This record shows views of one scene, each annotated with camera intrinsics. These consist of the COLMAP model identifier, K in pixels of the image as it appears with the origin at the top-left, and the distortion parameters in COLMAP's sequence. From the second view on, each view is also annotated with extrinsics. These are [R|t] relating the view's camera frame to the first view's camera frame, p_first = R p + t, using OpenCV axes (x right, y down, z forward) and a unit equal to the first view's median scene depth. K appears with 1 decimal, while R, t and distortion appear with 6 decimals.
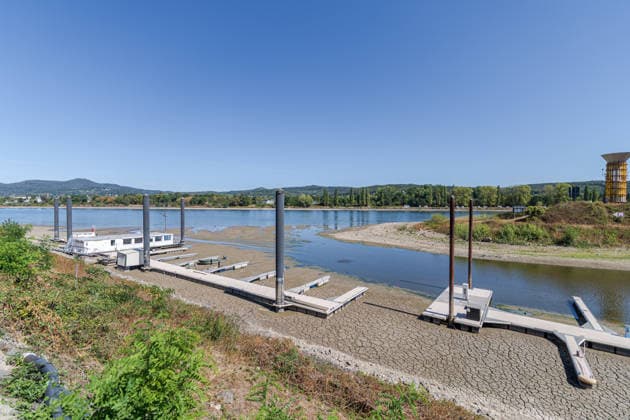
lens RADIAL K [[269.6, 0, 315.0], [0, 269.6, 210.3], [0, 0, 1]] dist [-0.002005, -0.000392]
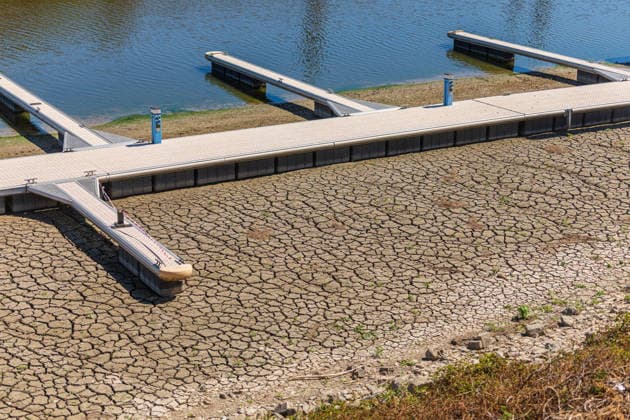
lens RADIAL K [[1249.0, 0, 312.7], [0, 1249.0, 208.0], [0, 0, 1]] dist [-0.011377, 0.000000]
pose [[0.394444, -0.297334, 0.869486, -0.265049], [-0.008598, 0.944969, 0.327047, 0.002311], [-0.918880, -0.136477, 0.370180, 0.178215]]
